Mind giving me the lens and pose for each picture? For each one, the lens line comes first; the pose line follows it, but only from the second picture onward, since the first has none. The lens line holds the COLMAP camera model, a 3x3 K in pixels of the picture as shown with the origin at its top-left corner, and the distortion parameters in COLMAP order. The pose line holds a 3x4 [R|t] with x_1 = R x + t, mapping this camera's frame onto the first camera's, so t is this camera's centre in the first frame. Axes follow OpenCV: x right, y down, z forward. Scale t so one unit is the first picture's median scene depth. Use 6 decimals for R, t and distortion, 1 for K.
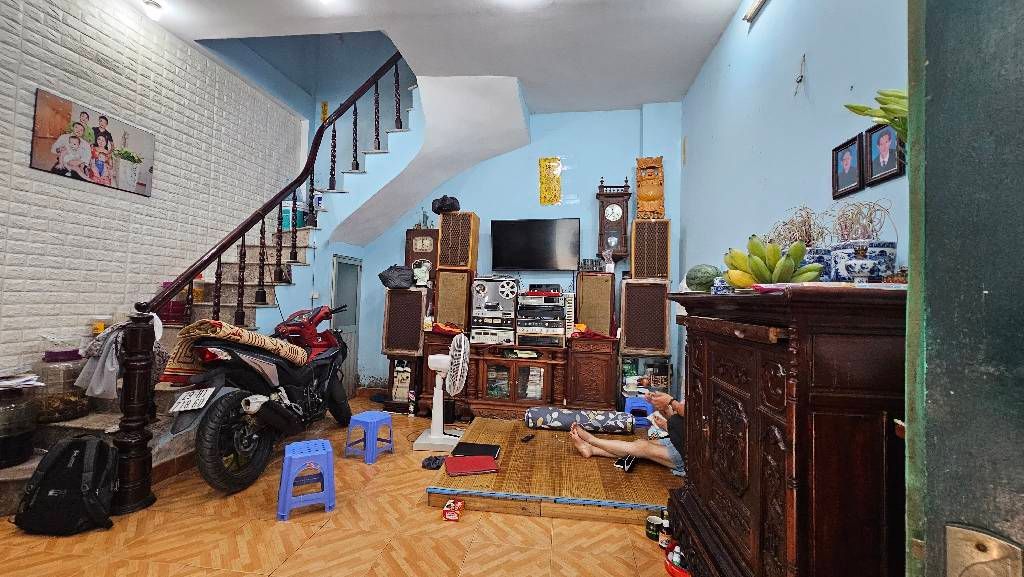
lens RADIAL K [[409.9, 0, 511.1], [0, 409.9, 287.3], [0, 0, 1]] dist [-0.001500, -0.000093]
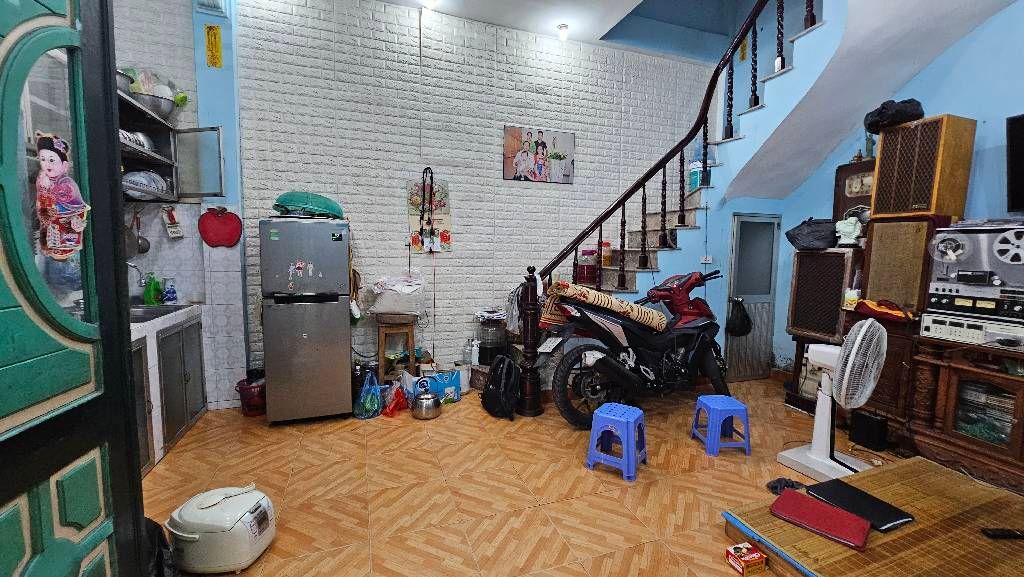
lens RADIAL K [[409.9, 0, 514.3], [0, 409.9, 289.0], [0, 0, 1]] dist [-0.001500, -0.000093]
pose [[0.467796, 0.055739, -0.882077, 0.157998], [0.026758, 0.996659, 0.077170, 0.002354], [0.883431, -0.059702, 0.464741, 0.190059]]
